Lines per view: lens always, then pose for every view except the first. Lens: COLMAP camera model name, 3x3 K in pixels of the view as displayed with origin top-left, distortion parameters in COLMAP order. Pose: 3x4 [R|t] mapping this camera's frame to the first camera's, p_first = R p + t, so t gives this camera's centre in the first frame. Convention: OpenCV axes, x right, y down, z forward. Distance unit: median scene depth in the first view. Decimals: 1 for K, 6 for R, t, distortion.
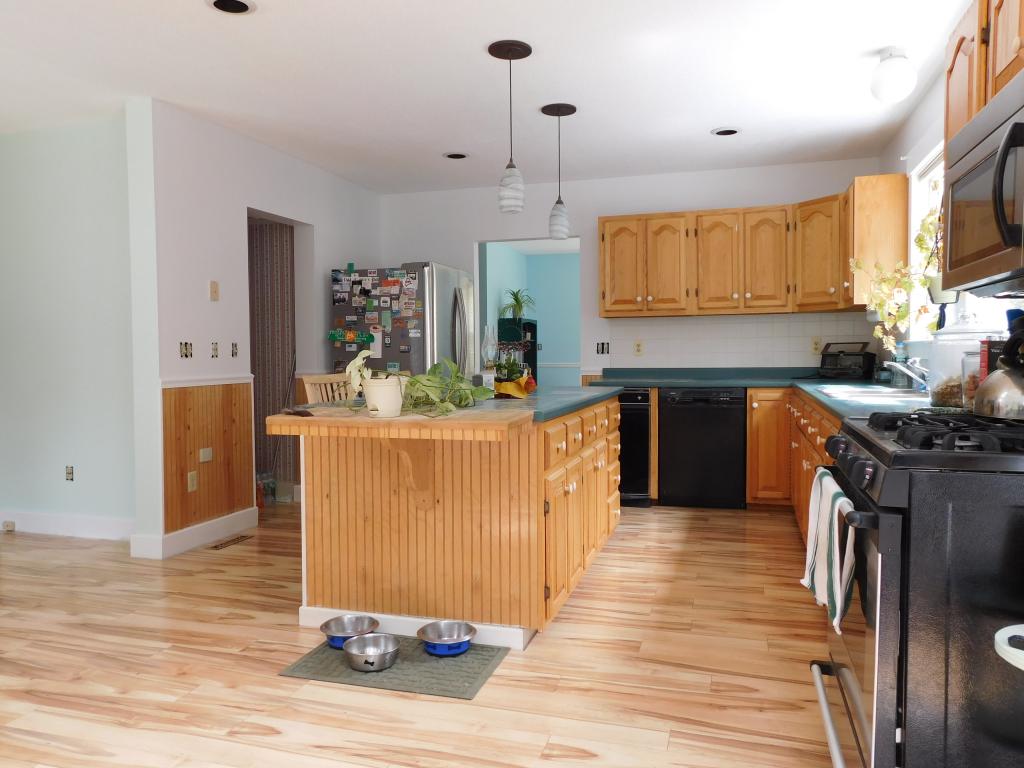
lens RADIAL K [[754.2, 0, 510.9], [0, 754.2, 383.2], [0, 0, 1]] dist [0.001224, -0.001312]
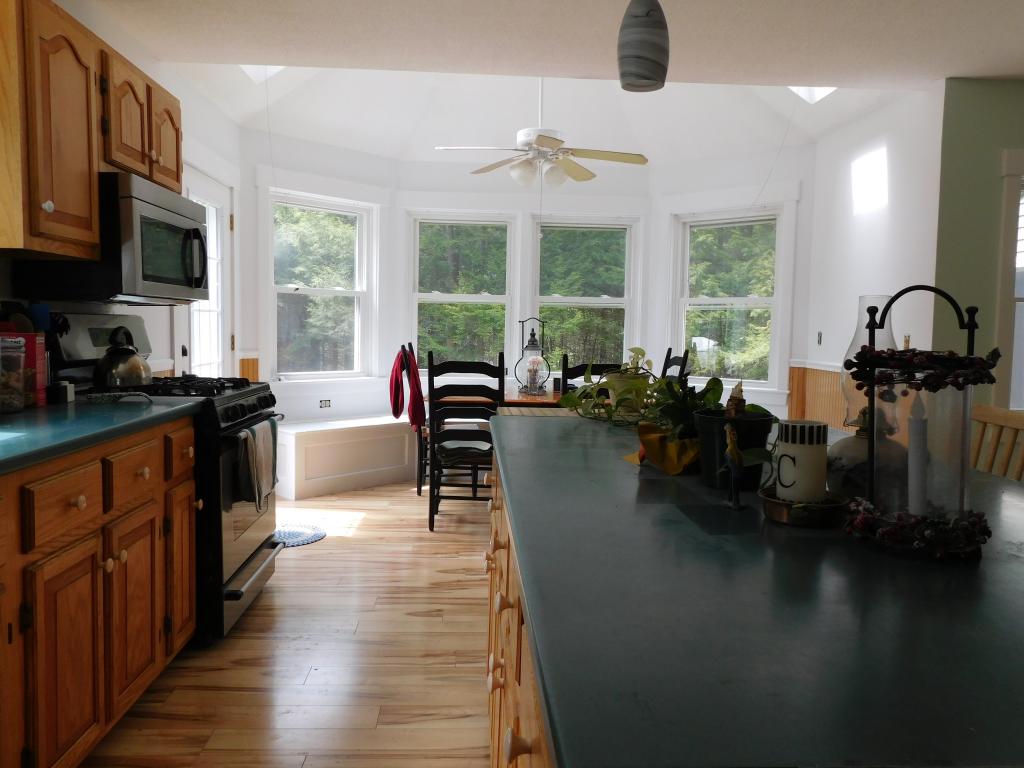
lens RADIAL K [[754.2, 0, 509.4], [0, 754.2, 381.4], [0, 0, 1]] dist [0.001224, -0.001312]
pose [[-0.939470, 0.015131, -0.342297, 0.385383], [-0.025981, 0.993002, 0.115202, -0.122446], [0.341645, 0.117122, -0.932503, 2.180660]]
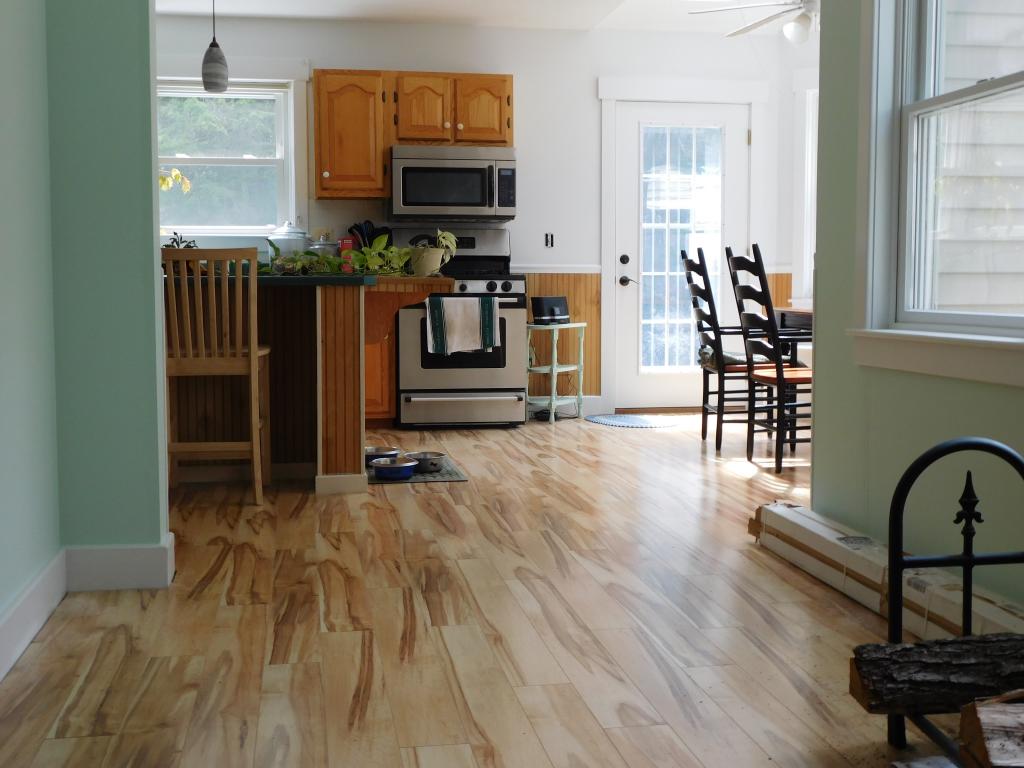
lens RADIAL K [[1197.0, 0, 511.4], [0, 1197.0, 385.5], [0, 0, 1]] dist [-0.030906, 0.000000]
pose [[-0.449064, -0.068365, 0.890880, -2.405098], [0.041562, 0.994391, 0.097259, 0.043769], [-0.892532, 0.080702, -0.443704, 2.065346]]
